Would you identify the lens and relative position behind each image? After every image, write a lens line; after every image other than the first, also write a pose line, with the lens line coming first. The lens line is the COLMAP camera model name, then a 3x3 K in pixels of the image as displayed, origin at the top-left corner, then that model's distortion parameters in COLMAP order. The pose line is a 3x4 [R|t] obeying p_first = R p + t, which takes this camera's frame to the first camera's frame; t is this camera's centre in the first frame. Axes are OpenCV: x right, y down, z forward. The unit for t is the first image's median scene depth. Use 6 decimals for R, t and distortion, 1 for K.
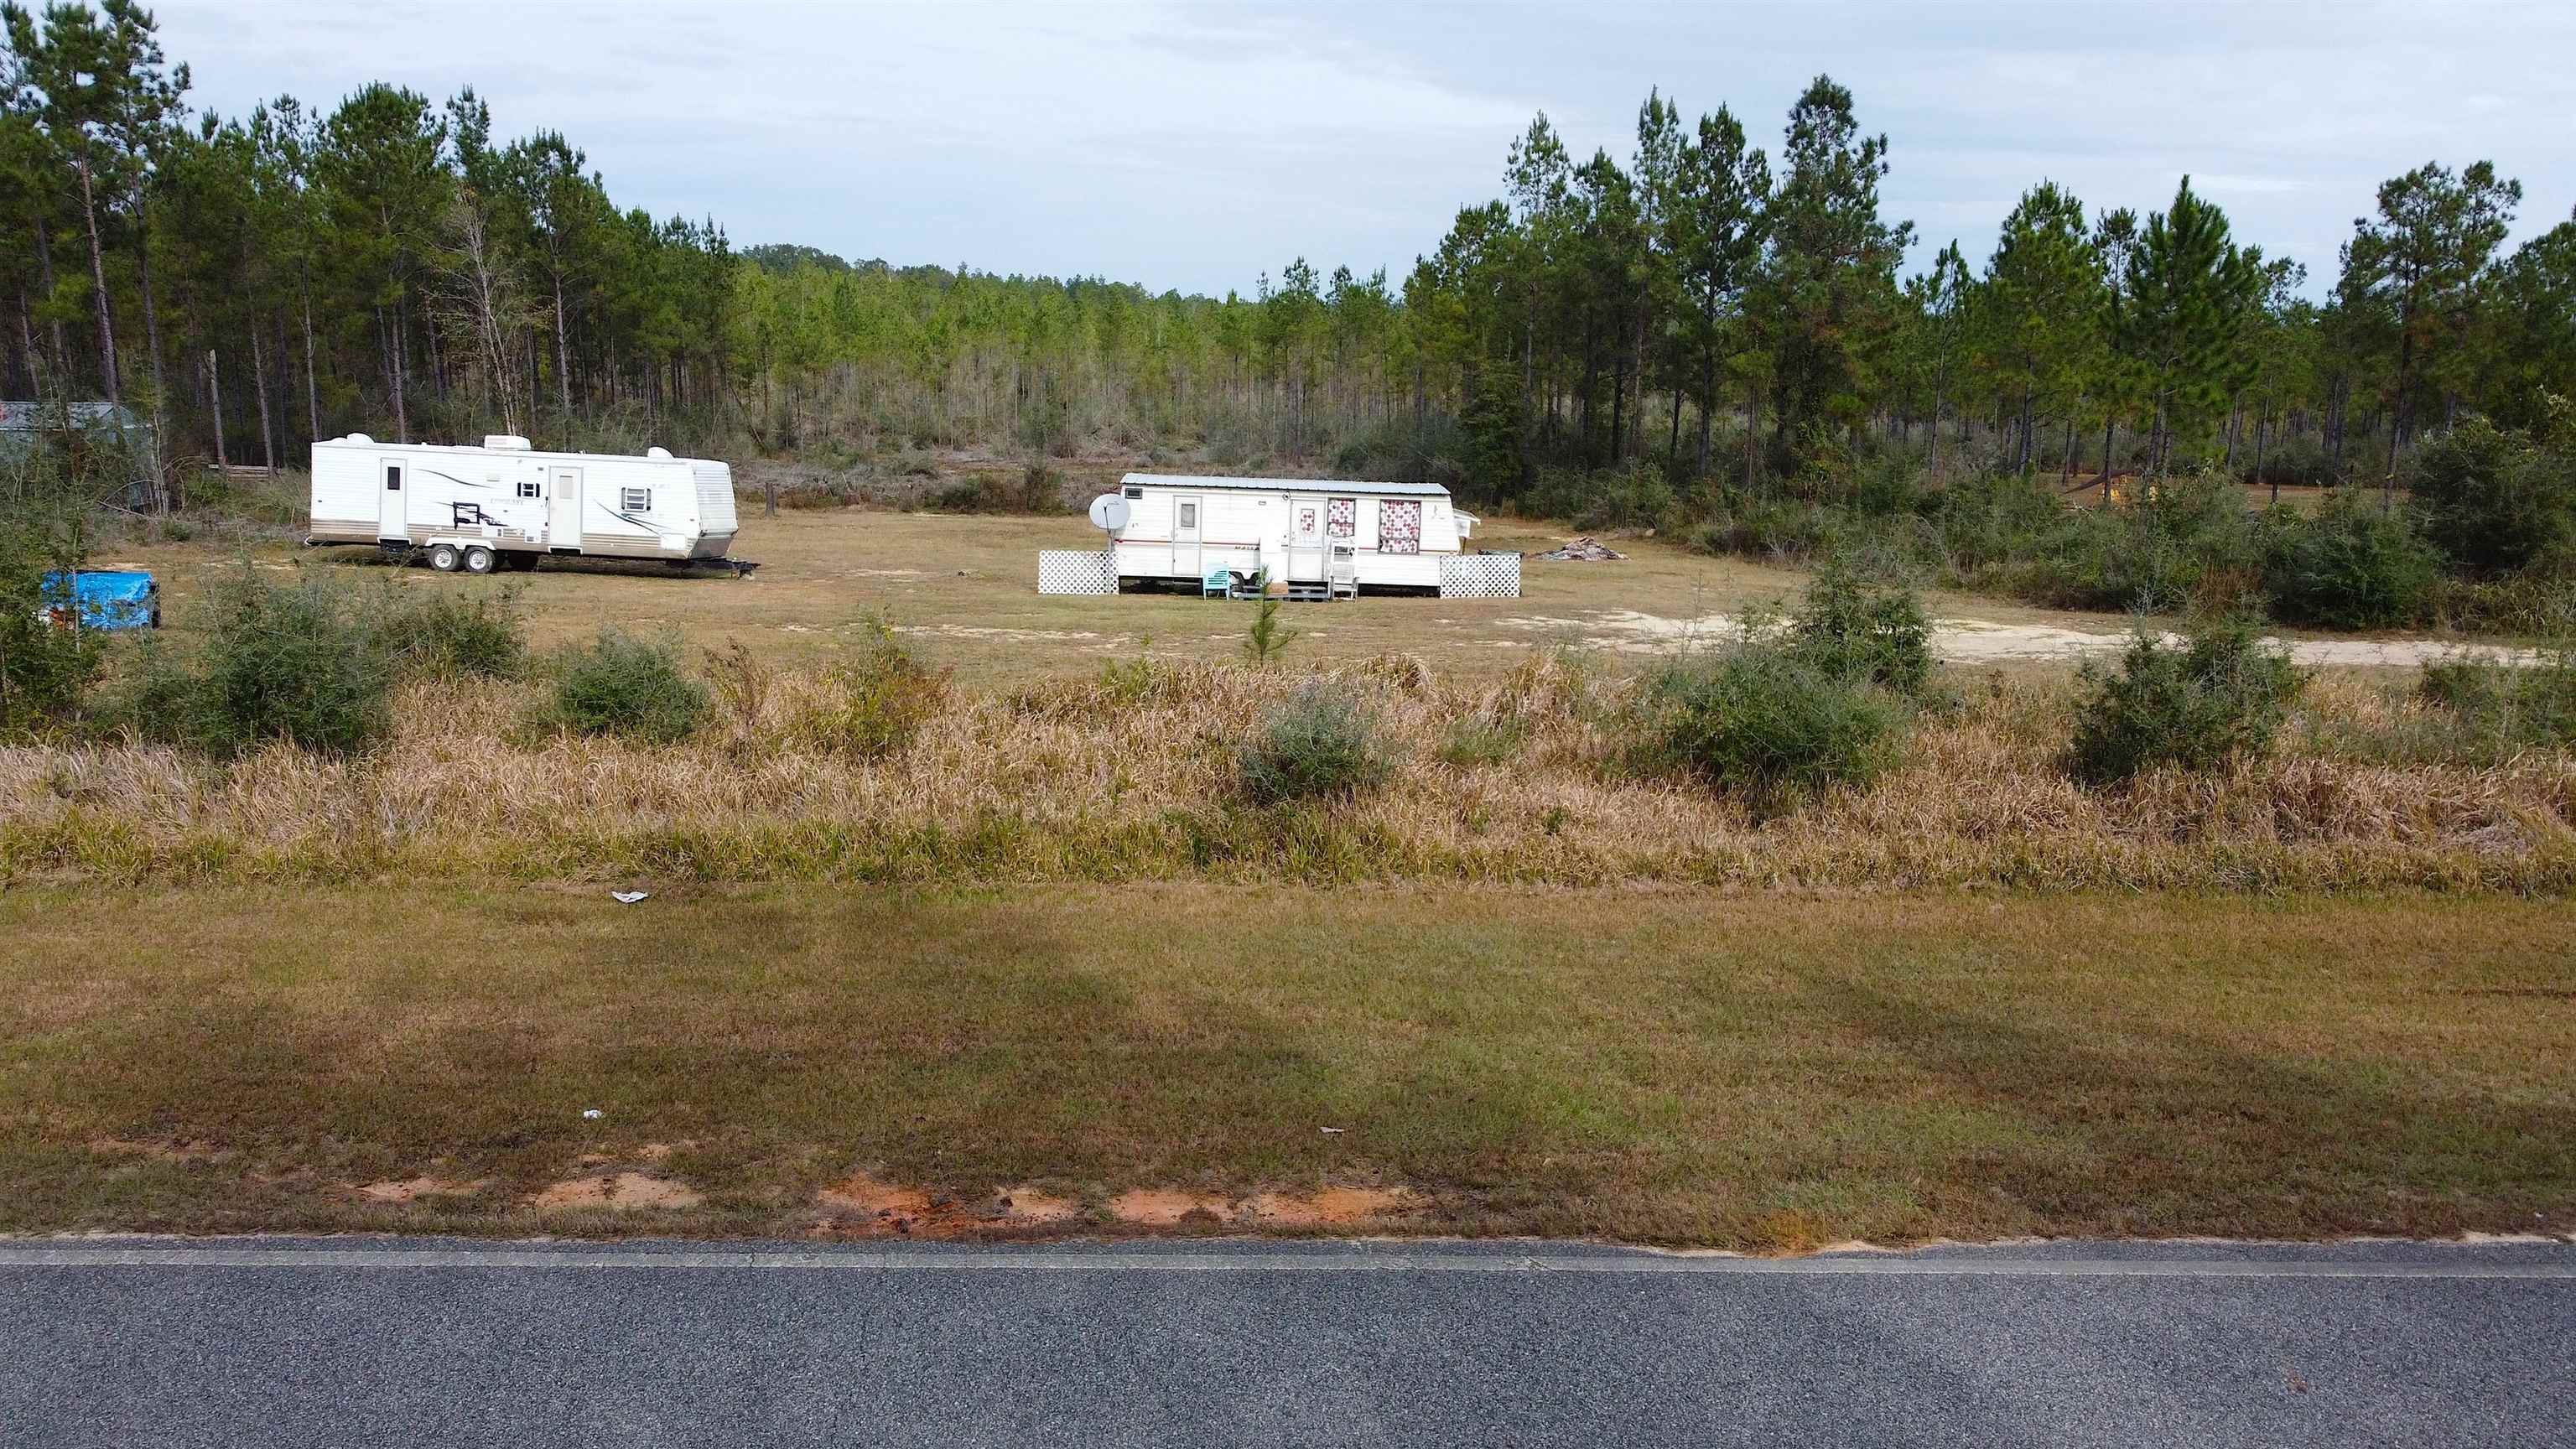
lens RADIAL K [[1949.7, 0, 1292.7], [0, 1949.7, 717.0], [0, 0, 1]] dist [0.006271, -0.013935]
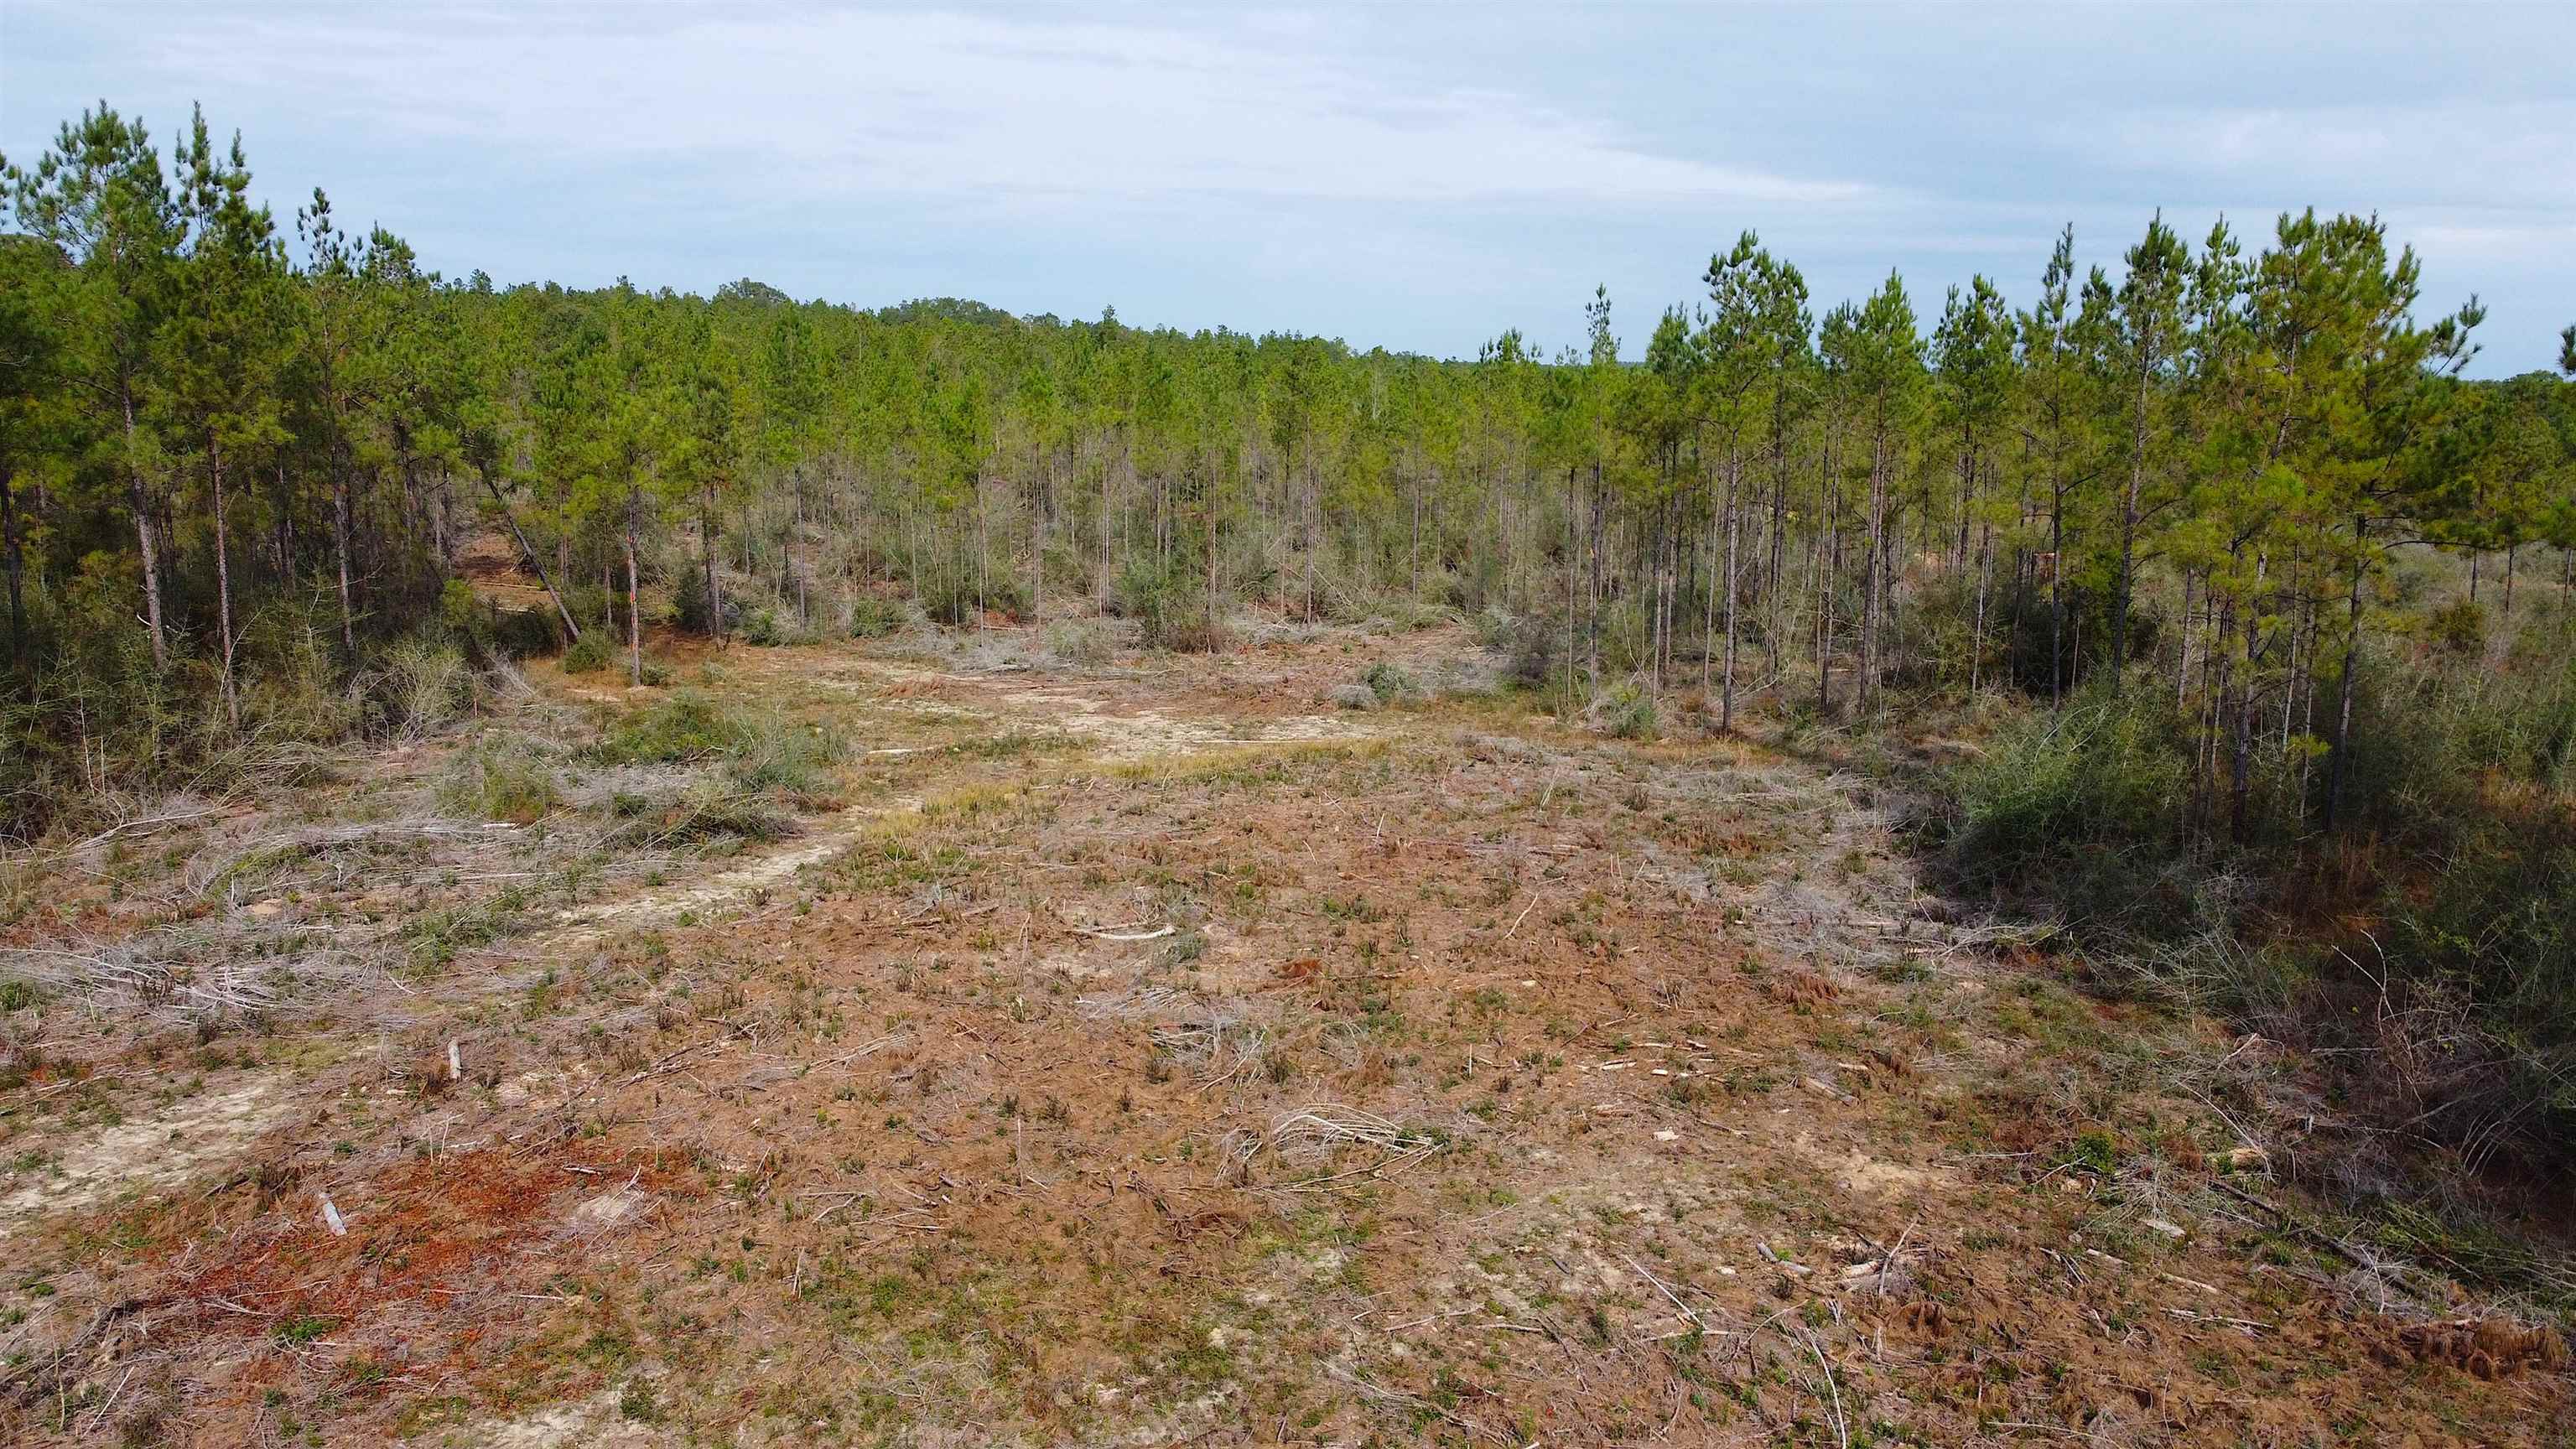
lens RADIAL K [[1949.7, 0, 1292.7], [0, 1949.7, 717.0], [0, 0, 1]] dist [0.006271, -0.013935]
pose [[0.994992, 0.014492, -0.098897, -0.082531], [-0.017421, 0.999433, -0.028815, -0.200945], [0.098424, 0.030393, 0.994680, 0.976018]]
